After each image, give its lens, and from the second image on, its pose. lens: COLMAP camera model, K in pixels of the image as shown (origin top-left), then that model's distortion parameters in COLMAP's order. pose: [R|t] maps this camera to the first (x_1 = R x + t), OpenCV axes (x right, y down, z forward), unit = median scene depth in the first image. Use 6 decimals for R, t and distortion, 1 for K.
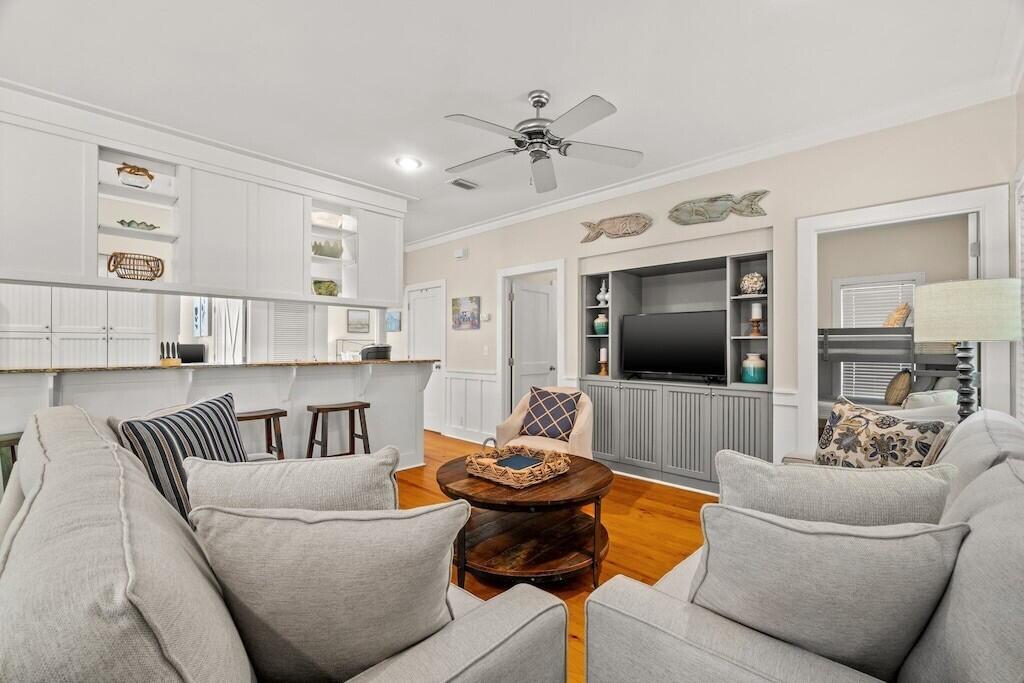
lens RADIAL K [[441.4, 0, 510.2], [0, 441.4, 344.2], [0, 0, 1]] dist [-0.010036, 0.003189]
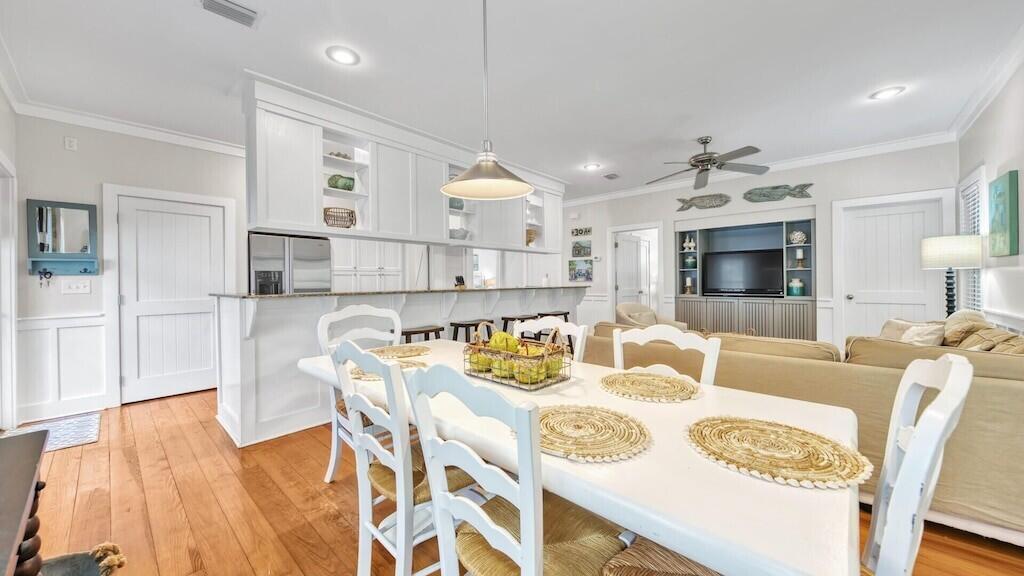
lens RADIAL K [[363.1, 0, 508.6], [0, 363.1, 282.8], [0, 0, 1]] dist [-0.003620, -0.001228]
pose [[0.999431, -0.012038, 0.031516, -0.527832], [0.011779, 0.999895, 0.008405, 0.010458], [-0.031614, -0.008029, 0.999468, -0.310859]]
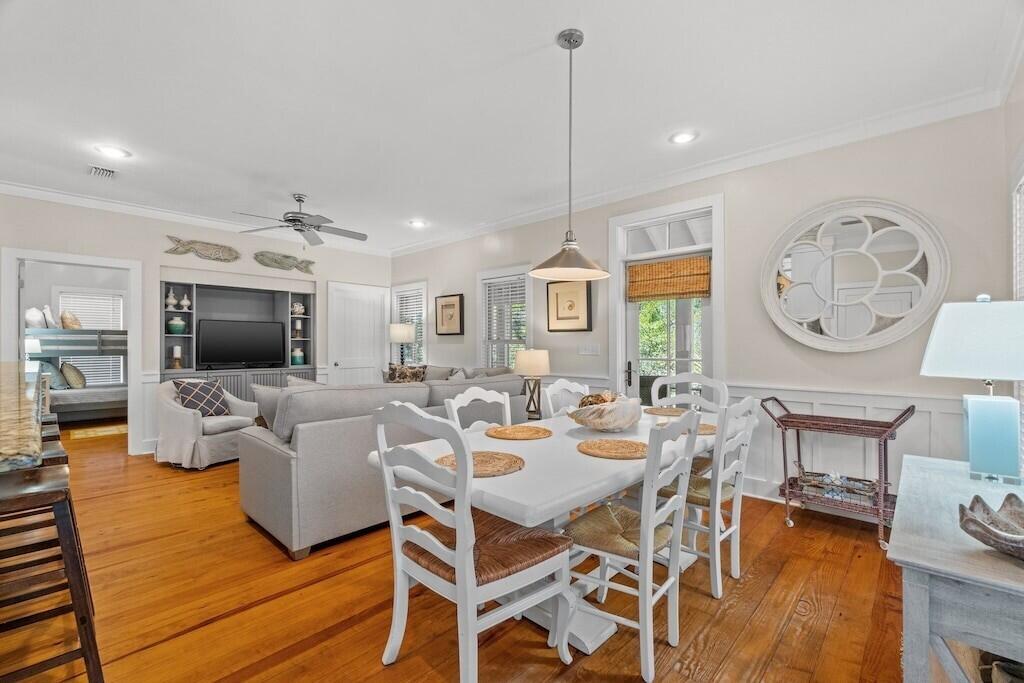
lens RADIAL K [[441.4, 0, 514.8], [0, 441.4, 344.5], [0, 0, 1]] dist [-0.010036, 0.003189]
pose [[-0.025481, 0.000285, 0.999675, -1.070824], [-0.004431, 0.999990, -0.000399, 0.001923], [-0.999665, -0.004439, -0.025479, 0.147134]]
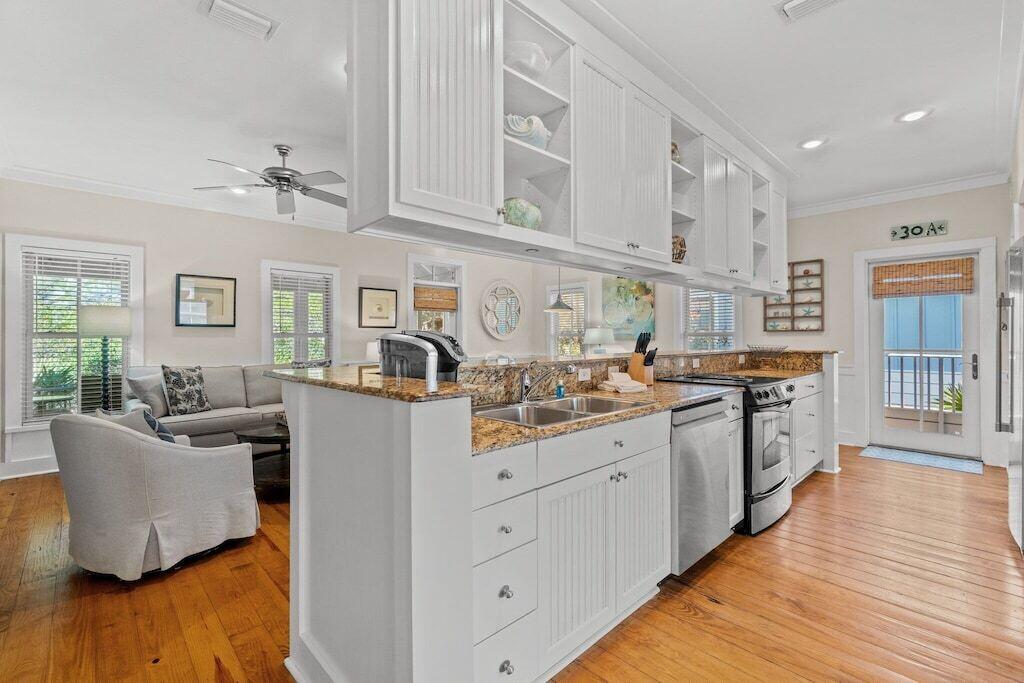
lens RADIAL K [[454.6, 0, 517.0], [0, 454.6, 337.2], [0, 0, 1]] dist [-0.003760, -0.000004]
pose [[-0.999589, 0.003110, 0.028484, -0.437512], [0.002991, 0.999987, -0.004239, 0.006676], [-0.028497, -0.004152, -0.999585, 1.524733]]
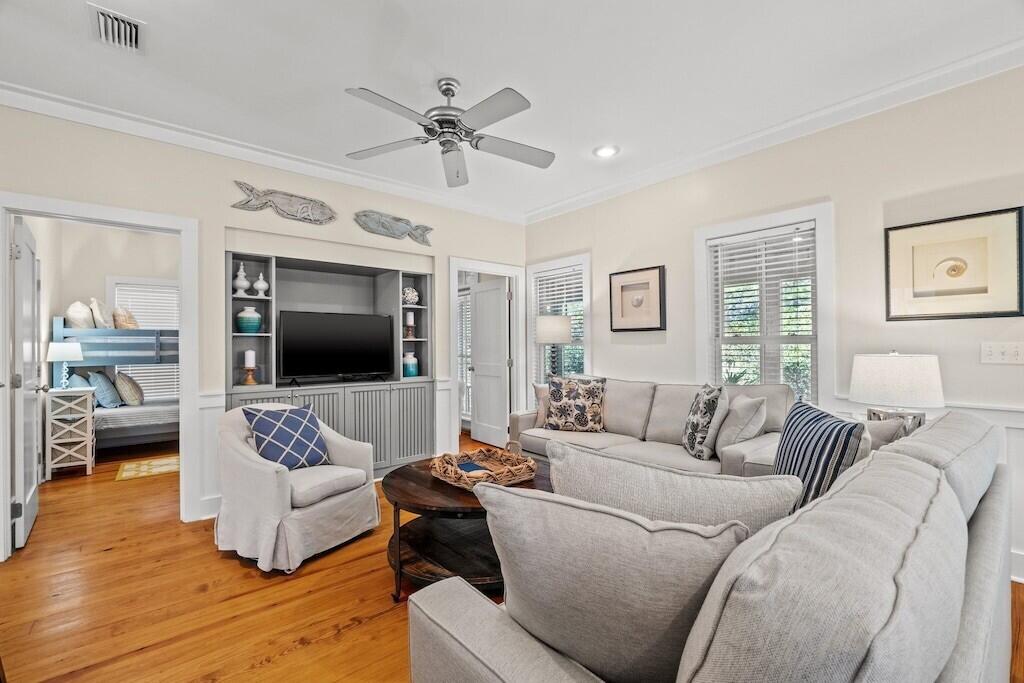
lens RADIAL K [[441.4, 0, 511.7], [0, 441.4, 344.7], [0, 0, 1]] dist [-0.010036, 0.003189]
pose [[0.098208, 0.003040, 0.995161, -0.565451], [0.002609, 0.999991, -0.003312, 0.003072], [-0.995163, 0.002922, 0.098199, 0.509055]]
